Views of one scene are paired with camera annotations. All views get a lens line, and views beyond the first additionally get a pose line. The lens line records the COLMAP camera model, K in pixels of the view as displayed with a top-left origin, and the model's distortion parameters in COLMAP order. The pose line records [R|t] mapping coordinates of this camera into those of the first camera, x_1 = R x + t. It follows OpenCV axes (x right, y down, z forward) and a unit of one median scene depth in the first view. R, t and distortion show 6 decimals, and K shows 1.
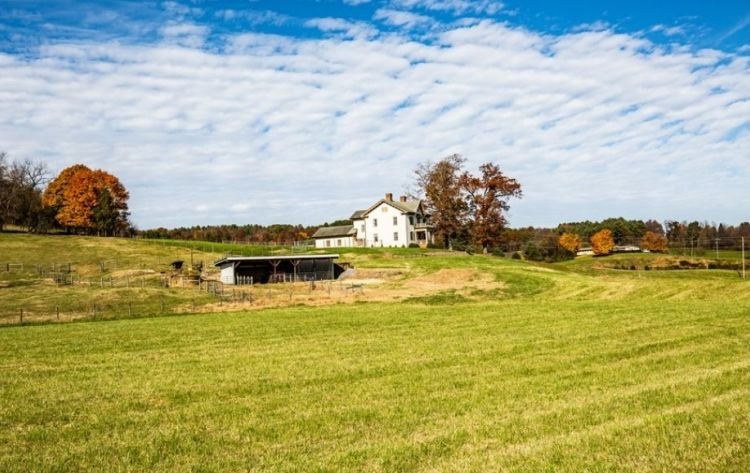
lens RADIAL K [[746.4, 0, 373.3], [0, 746.4, 237.4], [0, 0, 1]] dist [0.003254, 0.000000]
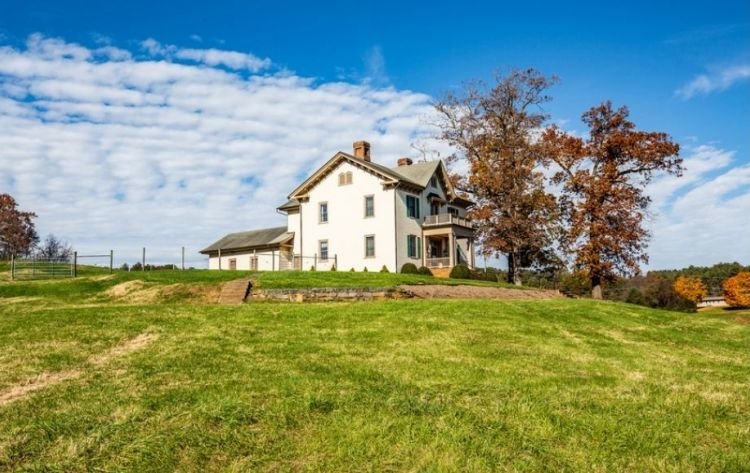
lens RADIAL K [[668.0, 0, 368.8], [0, 668.0, 234.9], [0, 0, 1]] dist [0.041844, -0.003500]
pose [[0.991780, 0.012956, -0.127296, 0.069854], [-0.022135, 0.997233, -0.070963, 0.016570], [0.126024, 0.073197, 0.989323, 0.628726]]
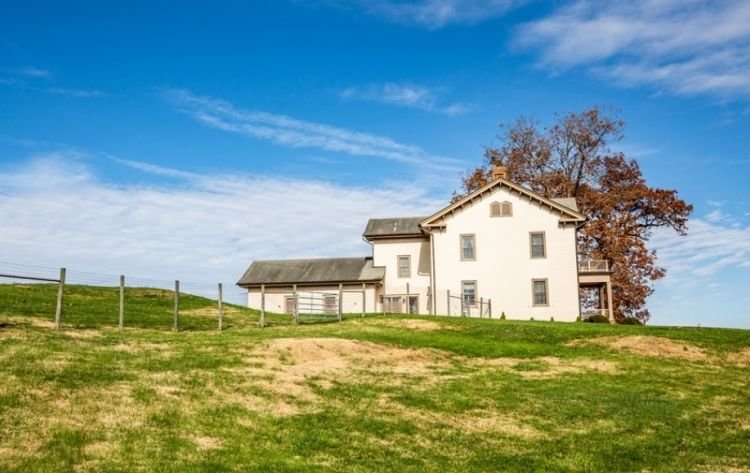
lens RADIAL K [[746.4, 0, 377.9], [0, 746.4, 234.8], [0, 0, 1]] dist [0.003254, 0.000000]
pose [[0.945568, 0.091676, 0.312244, -0.133367], [-0.051967, 0.989724, -0.133216, 0.020097], [-0.321248, 0.109738, 0.940615, 0.680415]]
